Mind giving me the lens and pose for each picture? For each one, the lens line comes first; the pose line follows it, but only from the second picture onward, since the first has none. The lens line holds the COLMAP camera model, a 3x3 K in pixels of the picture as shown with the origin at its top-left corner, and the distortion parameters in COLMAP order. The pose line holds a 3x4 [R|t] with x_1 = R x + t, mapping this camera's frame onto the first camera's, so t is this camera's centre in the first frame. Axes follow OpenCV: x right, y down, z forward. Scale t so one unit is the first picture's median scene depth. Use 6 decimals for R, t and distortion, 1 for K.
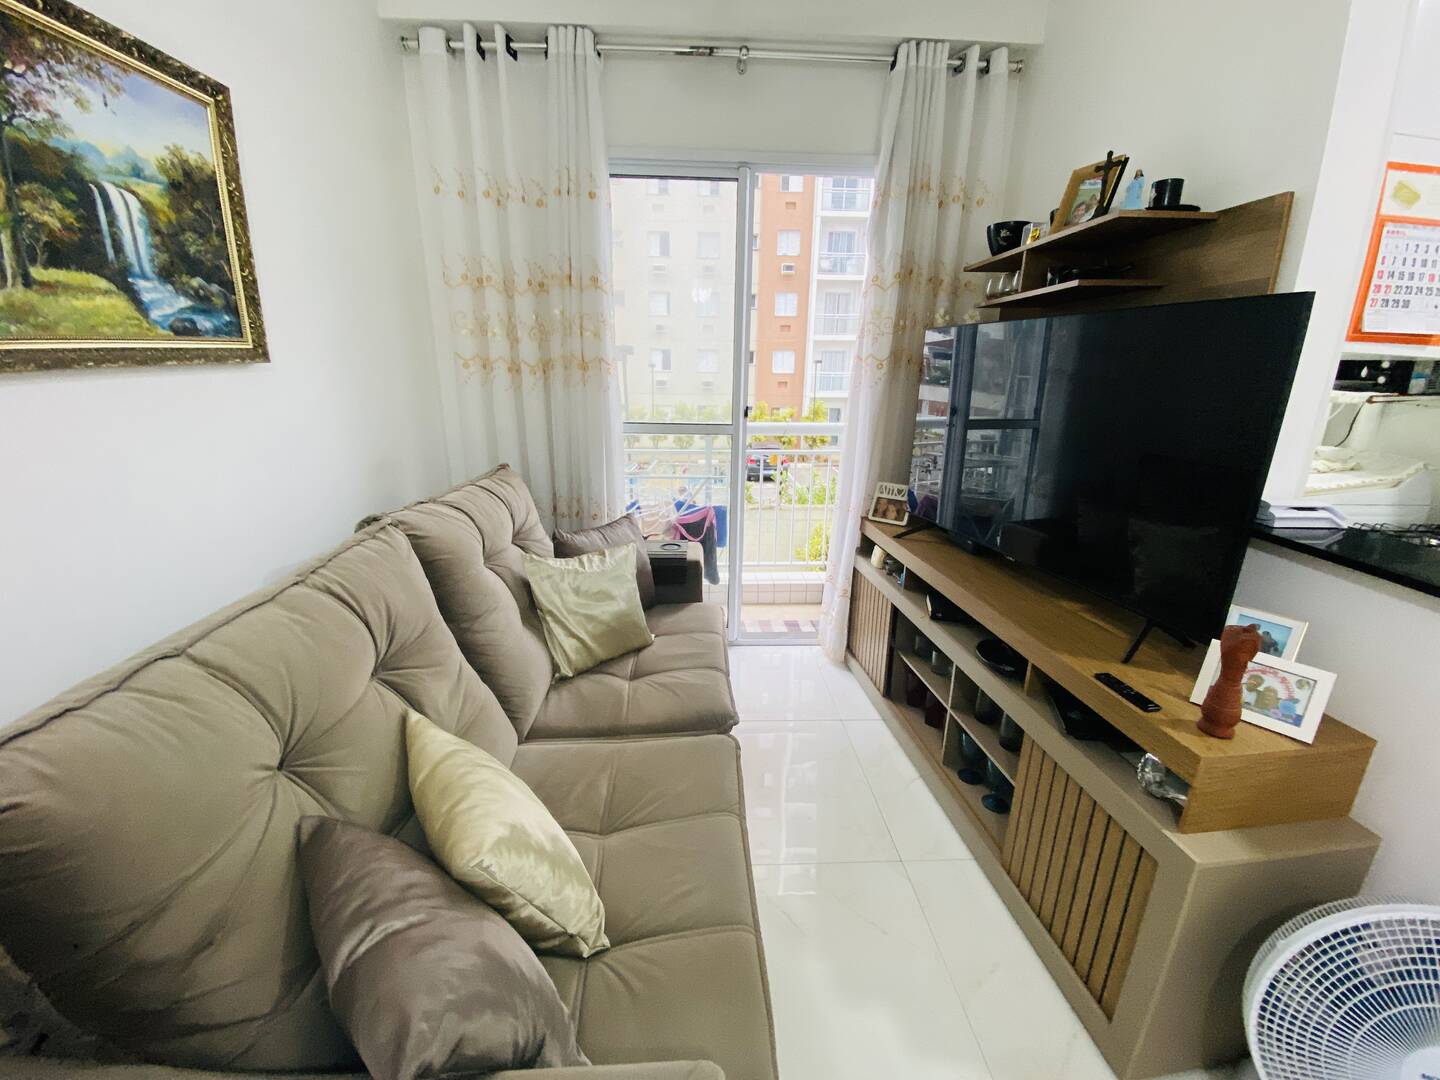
lens RADIAL K [[596.0, 0, 729.3], [0, 596.0, 538.7], [0, 0, 1]] dist [-0.000418, -0.010345]
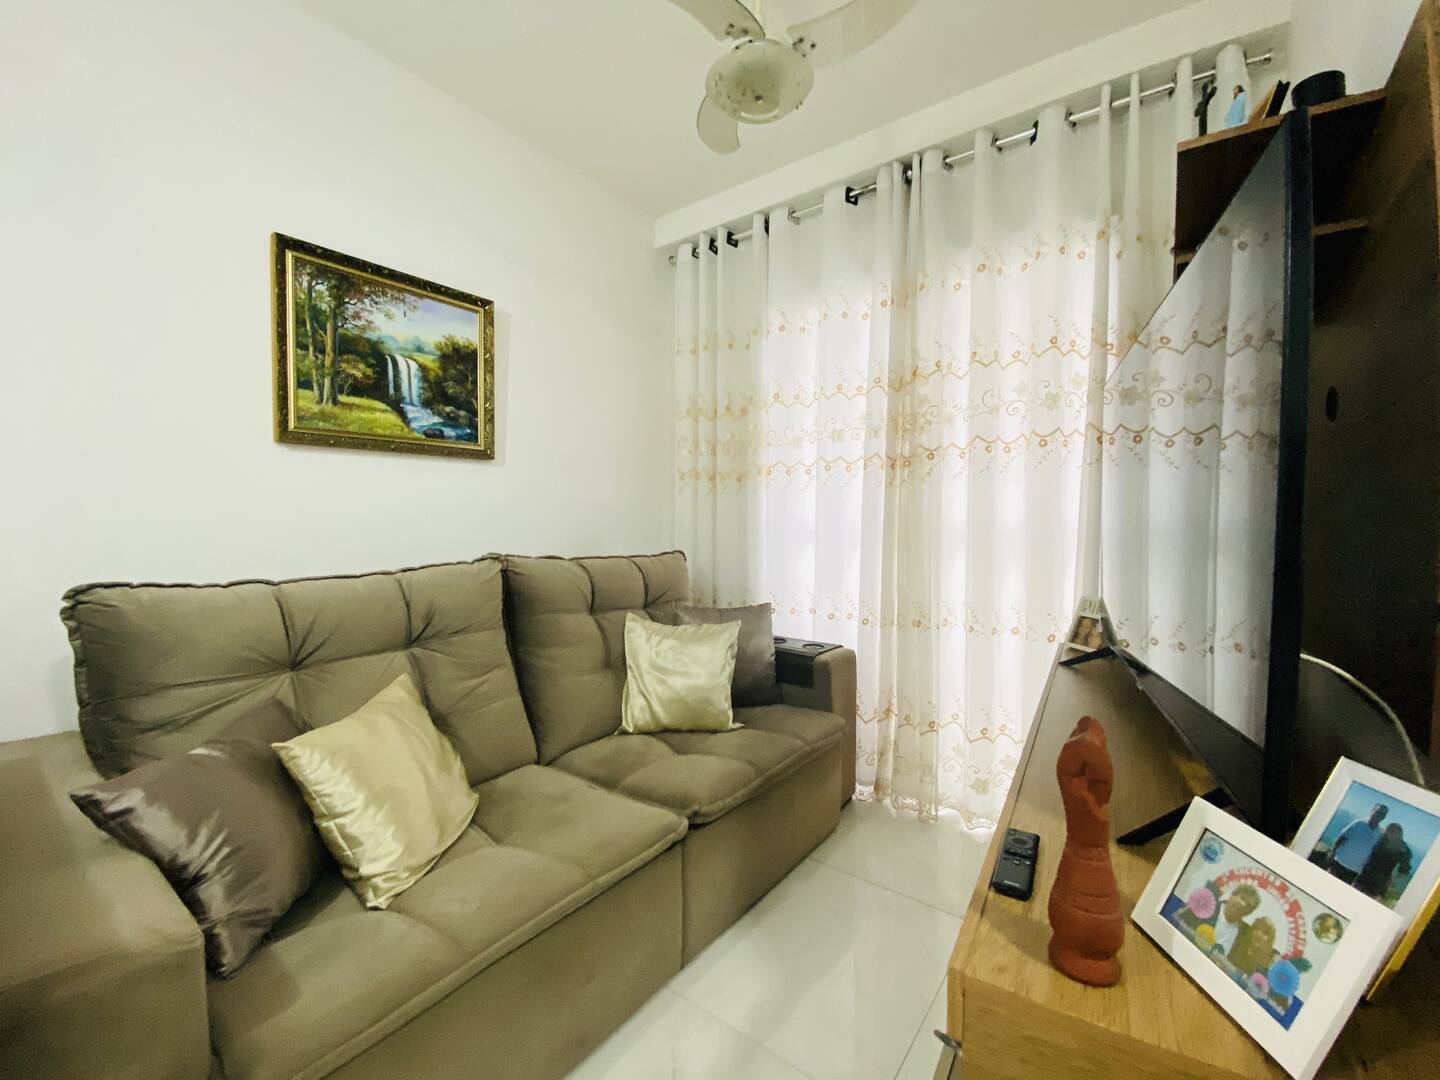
lens RADIAL K [[591.3, 0, 720.0], [0, 591.3, 540.0], [0, 0, 1]] dist [0.002715, -0.009512]
pose [[0.765496, 0.006222, -0.643410, 0.809135], [-0.177125, 0.963357, -0.201419, 0.131967], [0.618581, 0.268150, 0.738548, 0.353364]]
